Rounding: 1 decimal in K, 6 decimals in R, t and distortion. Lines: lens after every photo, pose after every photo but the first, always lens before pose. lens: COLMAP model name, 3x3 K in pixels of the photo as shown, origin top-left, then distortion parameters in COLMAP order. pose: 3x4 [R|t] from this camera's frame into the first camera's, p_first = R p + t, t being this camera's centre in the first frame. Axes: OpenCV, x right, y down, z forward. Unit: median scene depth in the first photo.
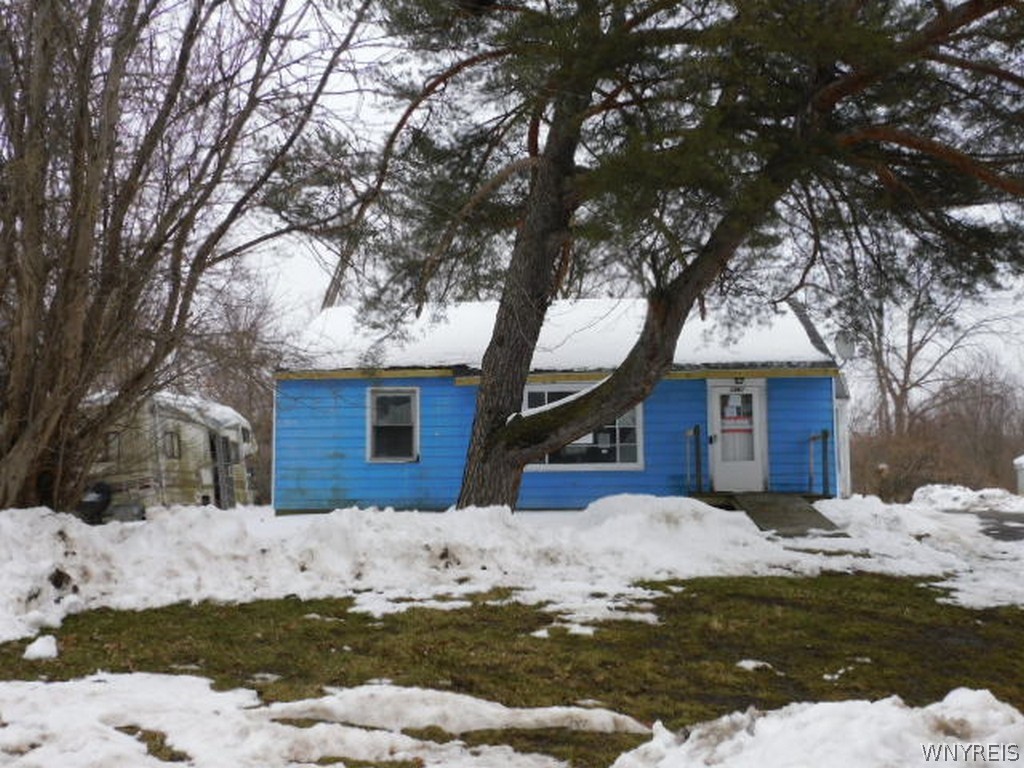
lens RADIAL K [[1034.5, 0, 511.2], [0, 1034.5, 384.2], [0, 0, 1]] dist [-0.001907, 0.000000]
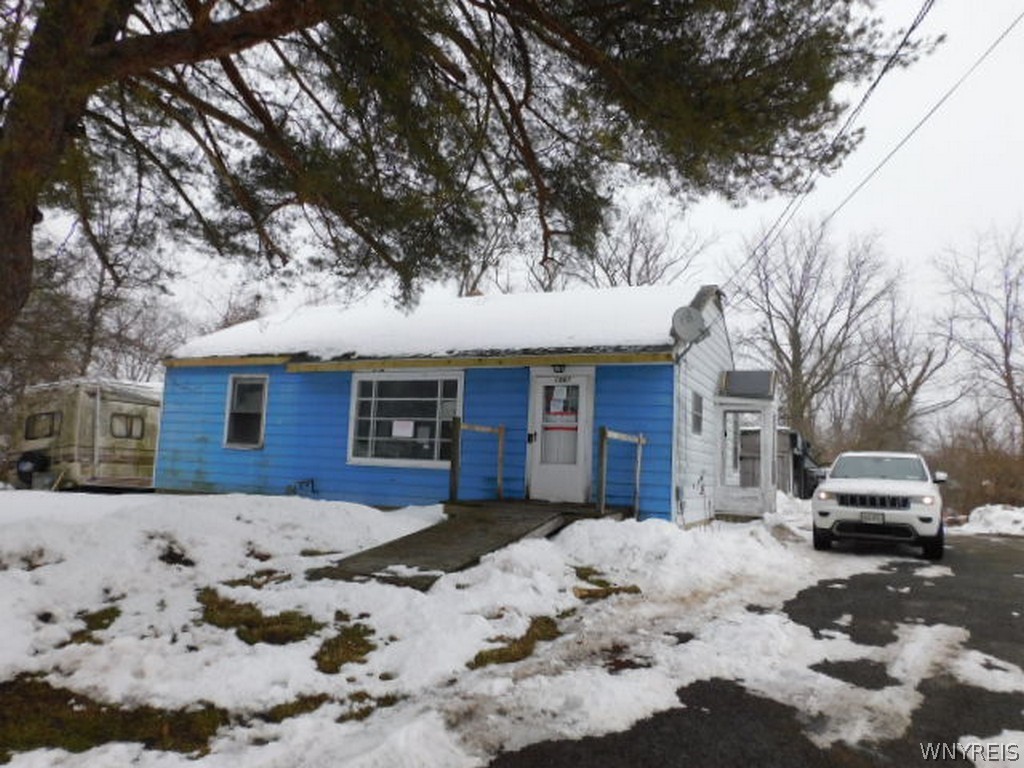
lens RADIAL K [[729.6, 0, 513.1], [0, 729.6, 381.7], [0, 0, 1]] dist [-0.042391, -0.001550]
pose [[0.942040, 0.011903, -0.335289, 0.378950], [-0.022913, 0.999320, -0.028900, 0.024924], [0.334717, 0.034907, 0.941672, 0.424603]]
